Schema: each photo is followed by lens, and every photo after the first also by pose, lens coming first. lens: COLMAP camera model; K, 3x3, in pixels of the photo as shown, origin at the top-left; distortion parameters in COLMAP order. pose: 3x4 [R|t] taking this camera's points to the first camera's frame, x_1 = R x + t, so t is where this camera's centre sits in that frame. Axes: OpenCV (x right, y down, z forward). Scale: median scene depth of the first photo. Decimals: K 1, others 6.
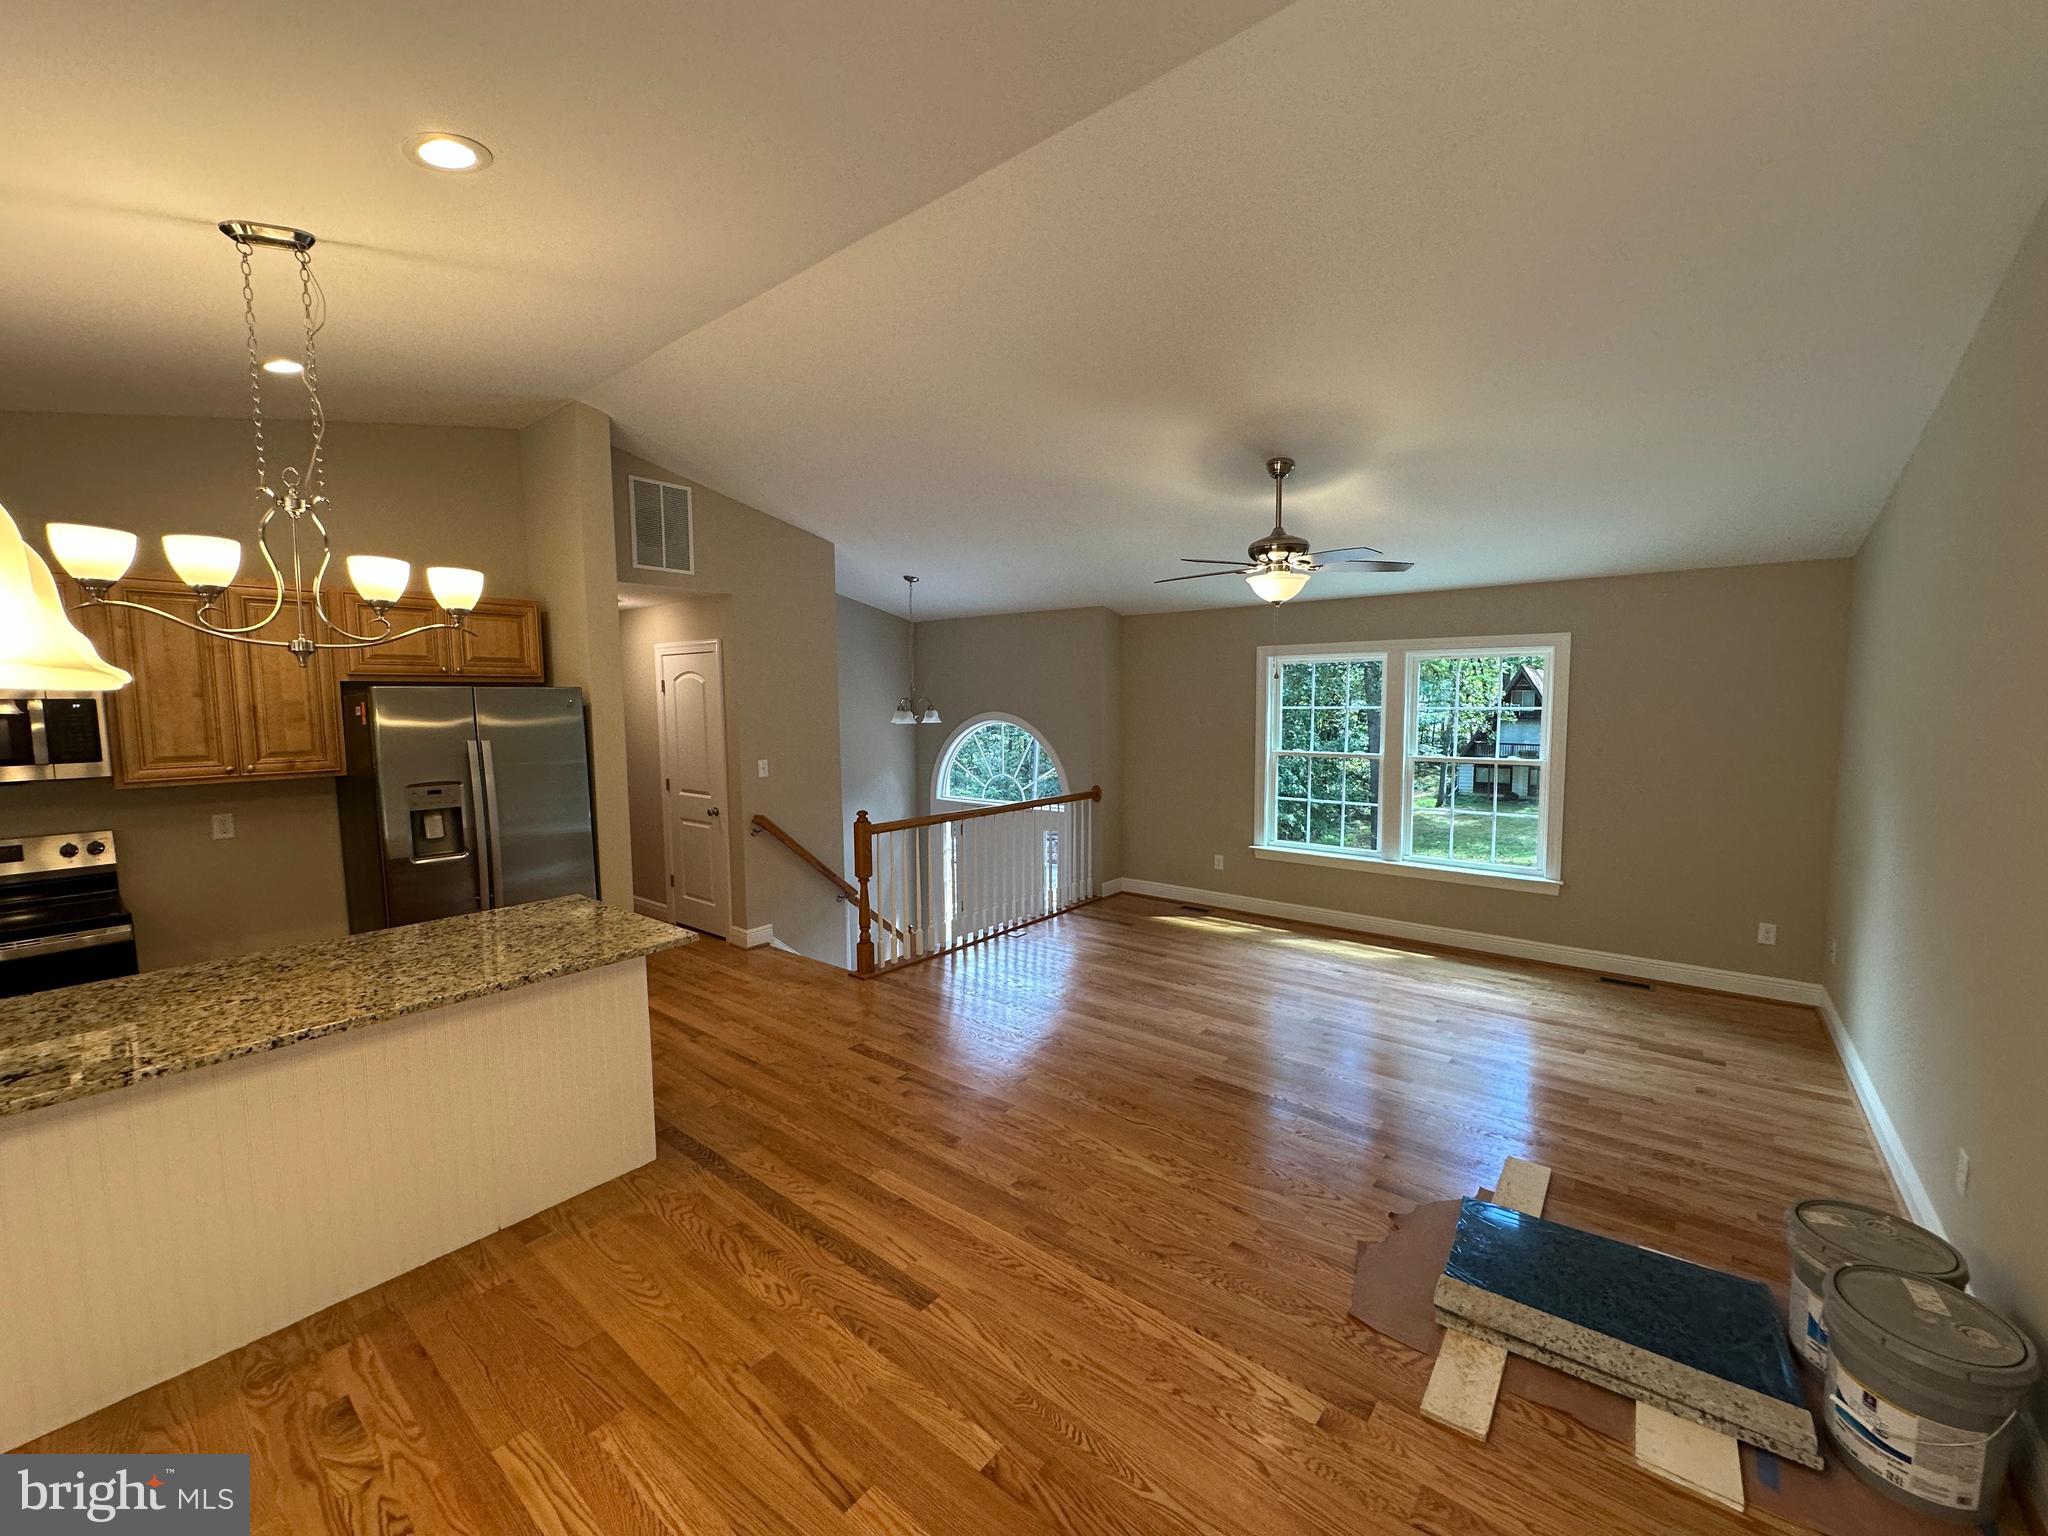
lens RADIAL K [[824.4, 0, 1022.1], [0, 824.4, 770.2], [0, 0, 1]] dist [-0.000520, 0.000313]
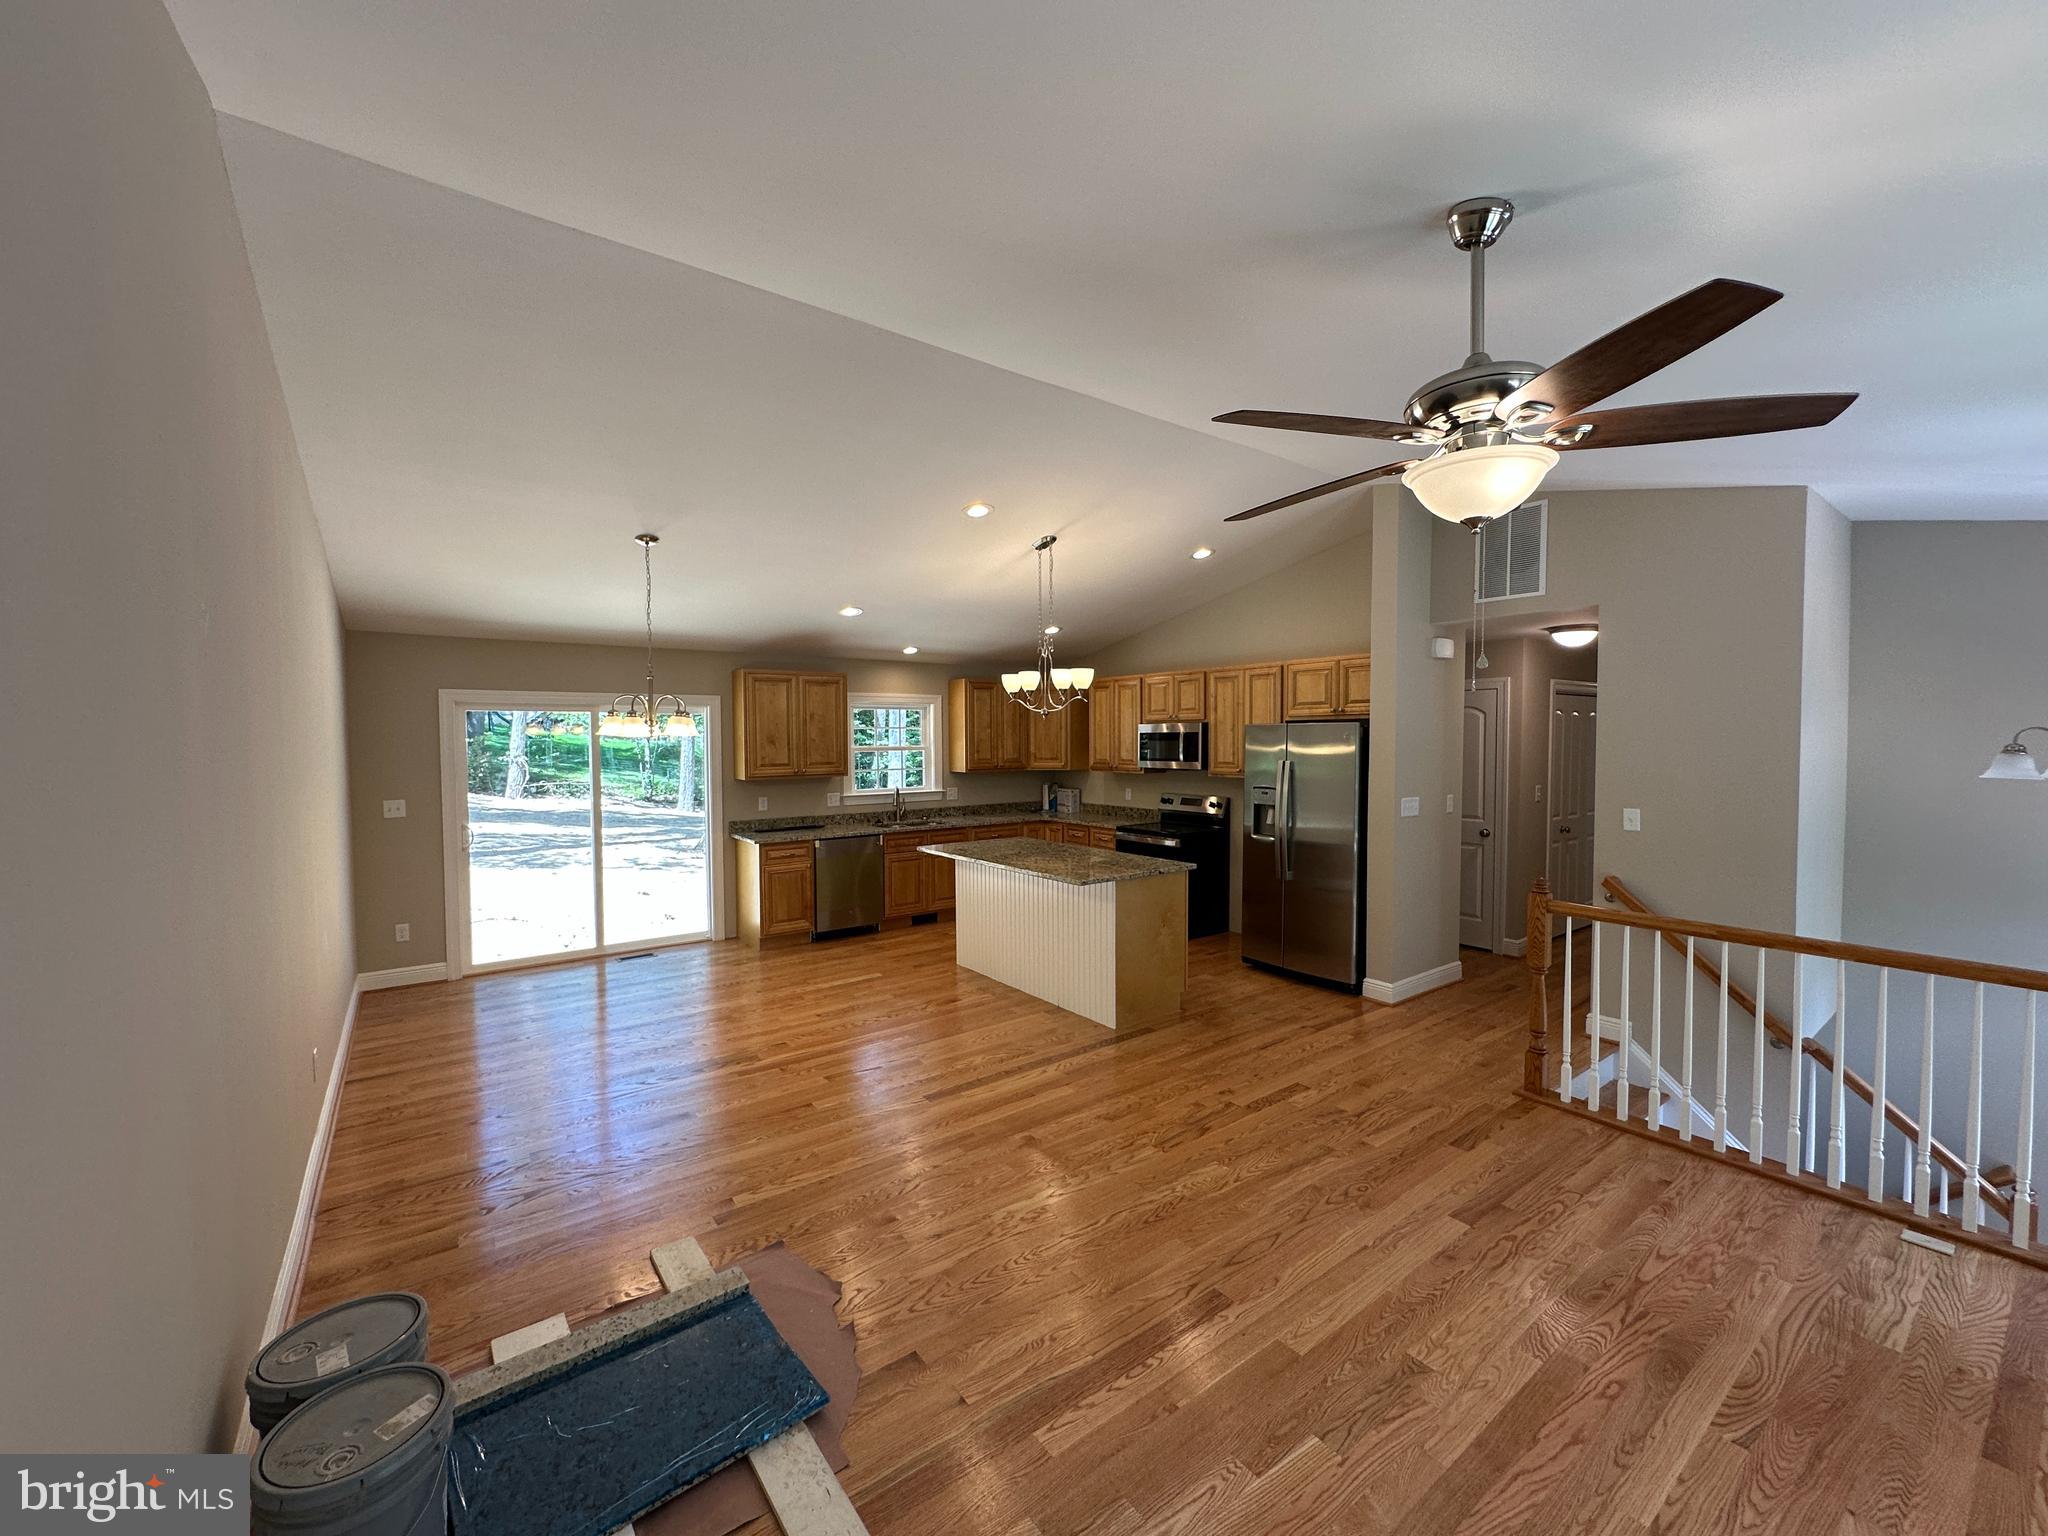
lens RADIAL K [[824.4, 0, 1027.2], [0, 824.4, 770.9], [0, 0, 1]] dist [-0.000520, 0.000313]
pose [[-0.254054, 0.048445, -0.965976, 0.817402], [-0.077077, 0.994554, 0.070150, -0.082747], [0.964114, 0.092276, -0.248937, 0.898038]]
